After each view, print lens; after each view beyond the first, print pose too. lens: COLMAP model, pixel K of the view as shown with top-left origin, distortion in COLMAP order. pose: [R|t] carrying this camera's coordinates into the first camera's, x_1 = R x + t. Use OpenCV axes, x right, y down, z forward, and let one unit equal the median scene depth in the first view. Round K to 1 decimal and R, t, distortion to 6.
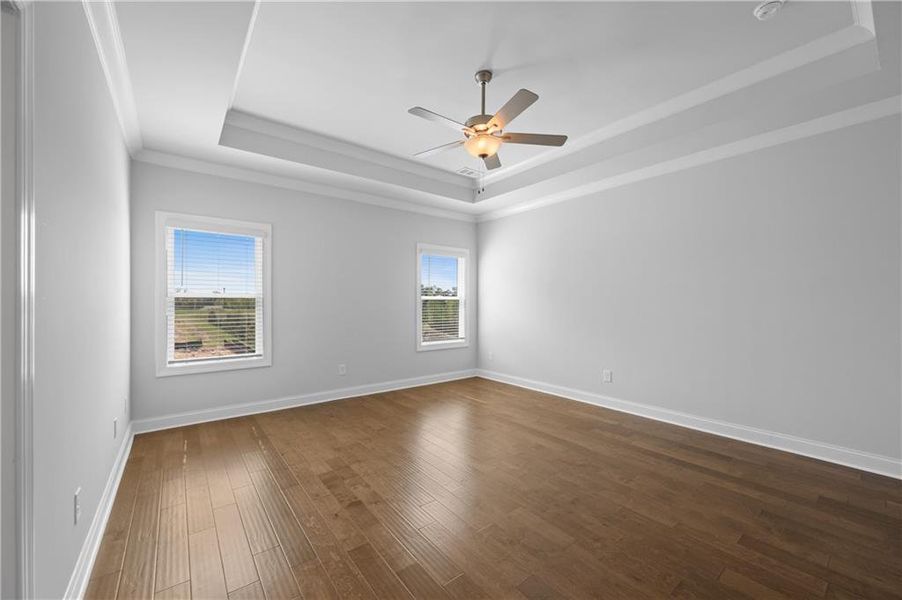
lens RADIAL K [[358.6, 0, 451.1], [0, 358.6, 303.1], [0, 0, 1]] dist [-0.003046, 0.001154]
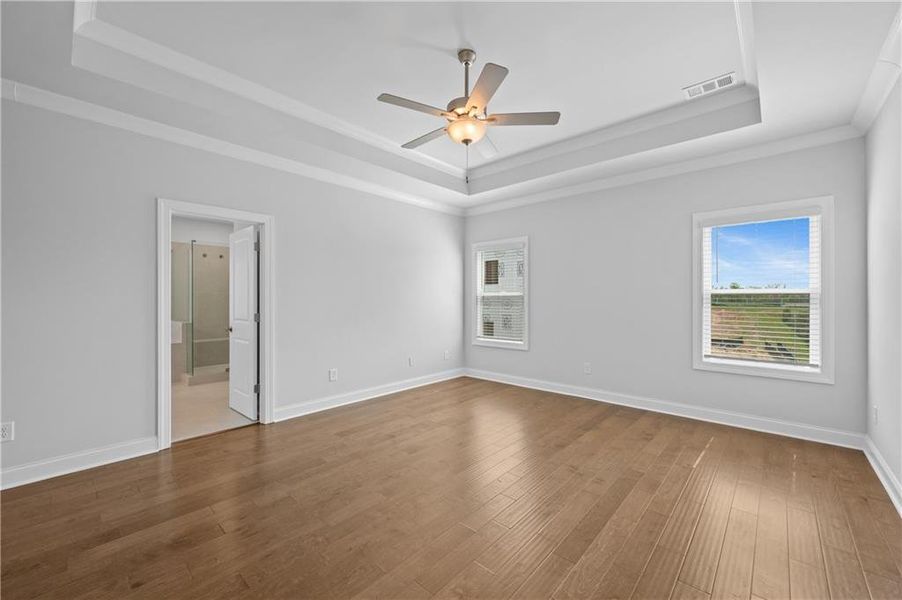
lens RADIAL K [[358.6, 0, 453.0], [0, 358.6, 295.8], [0, 0, 1]] dist [-0.003046, 0.001154]
pose [[0.168427, -0.009648, -0.985667, 0.119809], [-0.001518, 0.999948, -0.010047, -0.000012], [0.985713, 0.003189, 0.168404, 0.097348]]
